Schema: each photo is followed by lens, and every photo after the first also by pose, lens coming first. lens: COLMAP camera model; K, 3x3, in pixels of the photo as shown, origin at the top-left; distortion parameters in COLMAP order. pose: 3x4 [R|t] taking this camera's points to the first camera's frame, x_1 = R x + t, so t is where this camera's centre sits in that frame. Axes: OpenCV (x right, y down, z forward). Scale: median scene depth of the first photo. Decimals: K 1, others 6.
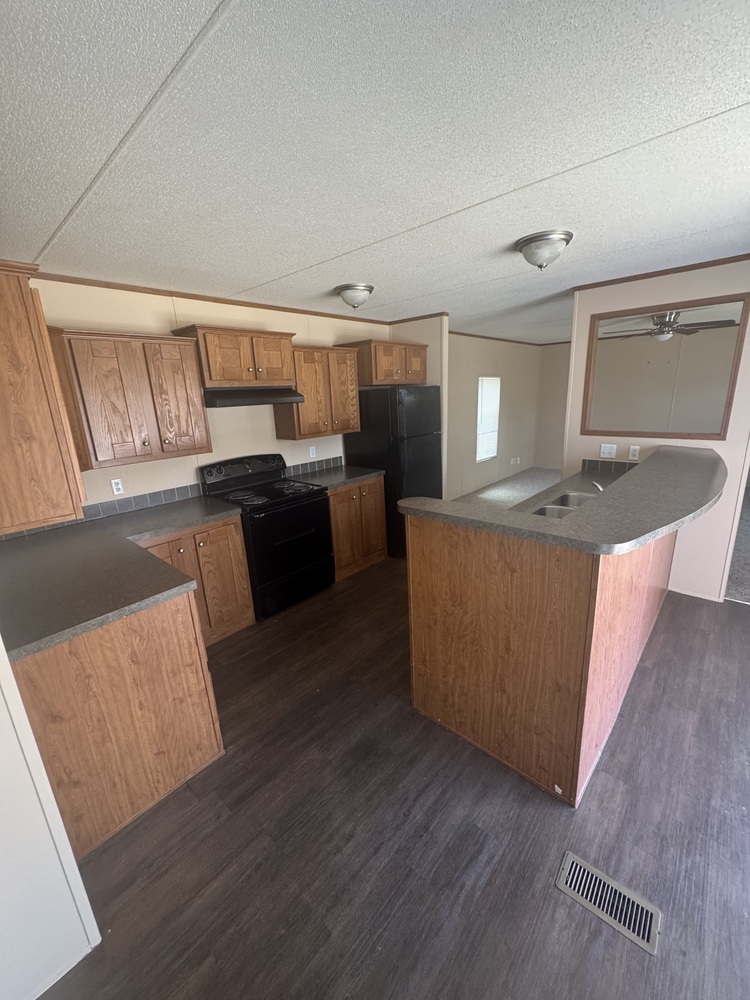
lens RADIAL K [[398.3, 0, 375.0], [0, 398.3, 500.0], [0, 0, 1]] dist [-0.002630, 0.000383]
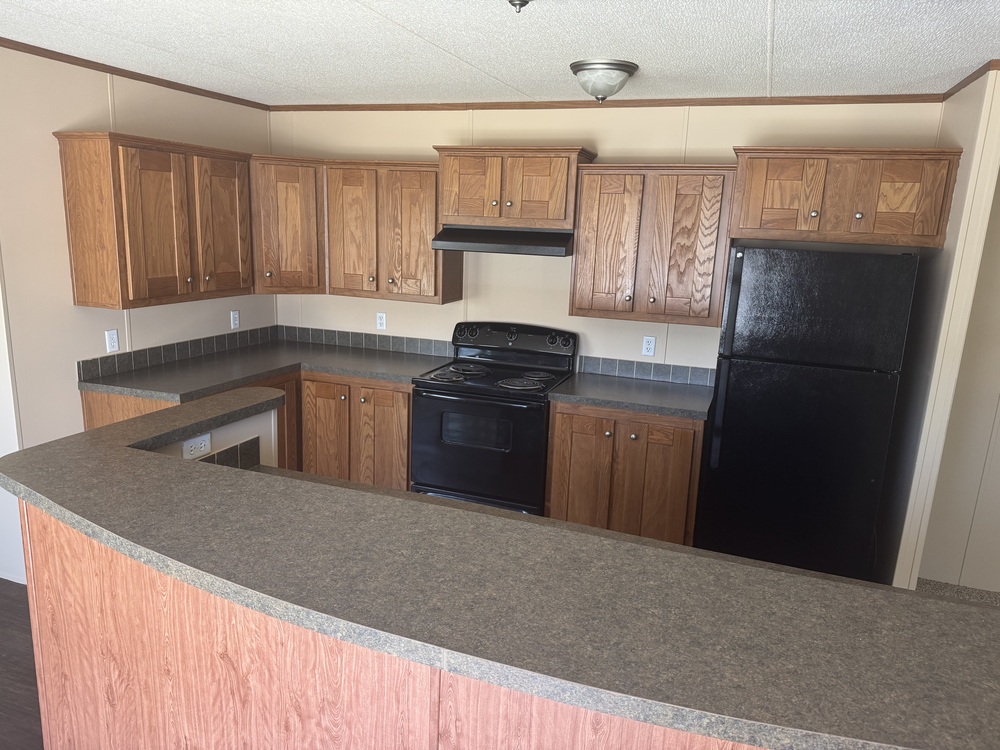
lens RADIAL K [[696.2, 0, 500.0], [0, 696.2, 375.0], [0, 0, 1]] dist [0.087551, -0.116927]
pose [[0.369653, 0.255566, -0.893332, 0.906850], [-0.297377, 0.943401, 0.146838, -0.225704], [0.880297, 0.211377, 0.424731, 0.544606]]
